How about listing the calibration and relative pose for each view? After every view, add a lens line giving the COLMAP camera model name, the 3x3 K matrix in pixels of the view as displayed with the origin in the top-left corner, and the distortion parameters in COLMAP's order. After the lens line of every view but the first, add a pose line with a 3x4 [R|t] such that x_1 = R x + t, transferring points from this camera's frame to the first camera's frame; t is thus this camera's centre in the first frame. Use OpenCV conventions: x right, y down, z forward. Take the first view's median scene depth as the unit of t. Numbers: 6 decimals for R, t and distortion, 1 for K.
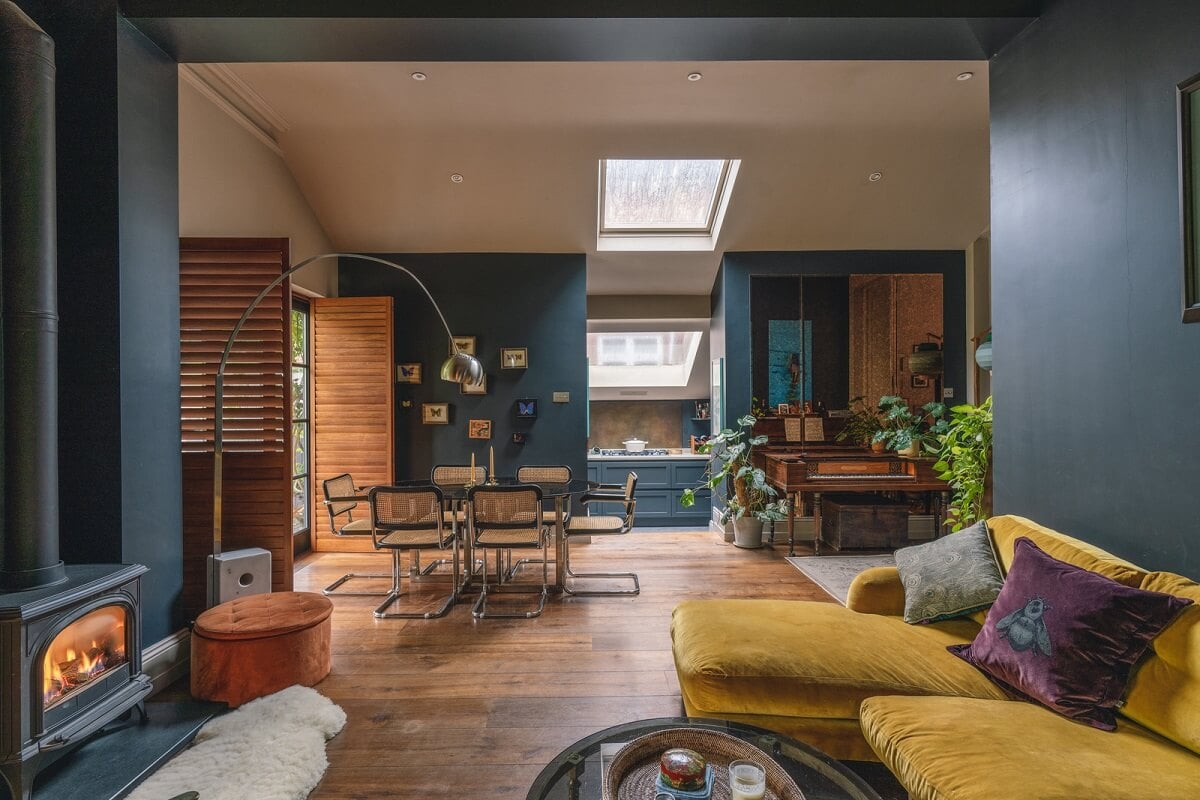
lens RADIAL K [[576.8, 0, 600.0], [0, 576.8, 400.0], [0, 0, 1]] dist [-0.002647, -0.000389]
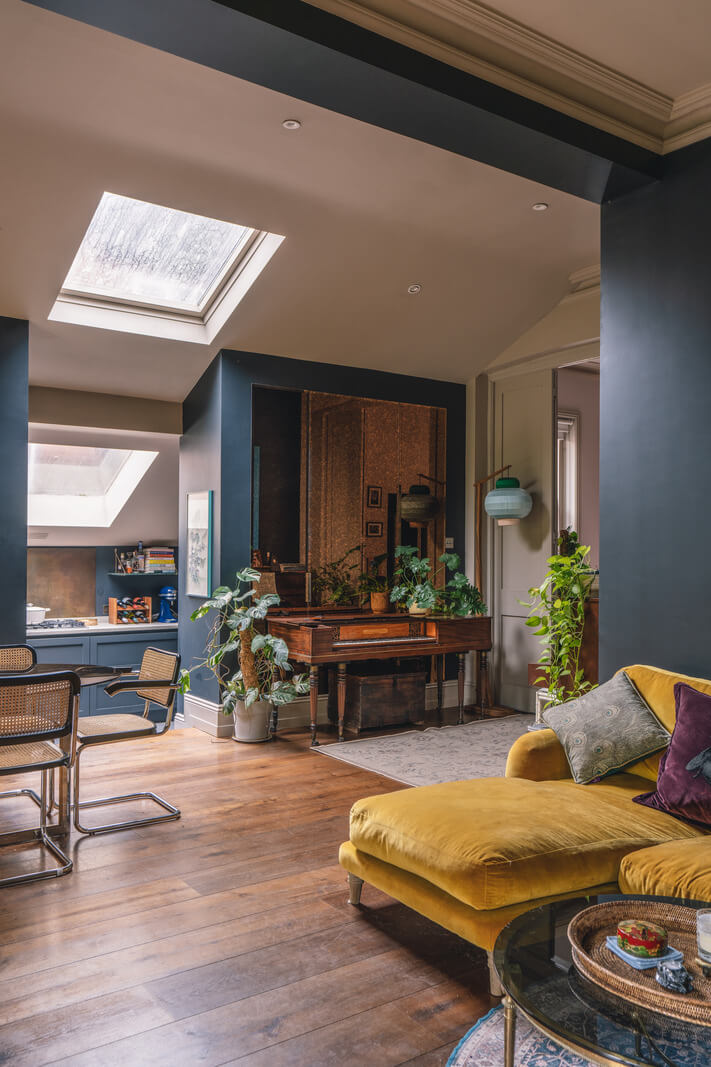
lens RADIAL K [[806.4, 0, 354.6], [0, 806.4, 544.4], [0, 0, 1]] dist [0.006654, 0.001945]
pose [[0.846635, 0.017186, 0.531897, -0.205818], [-0.014056, 0.999852, -0.009932, 0.004362], [-0.531989, 0.000932, 0.846751, 0.029304]]
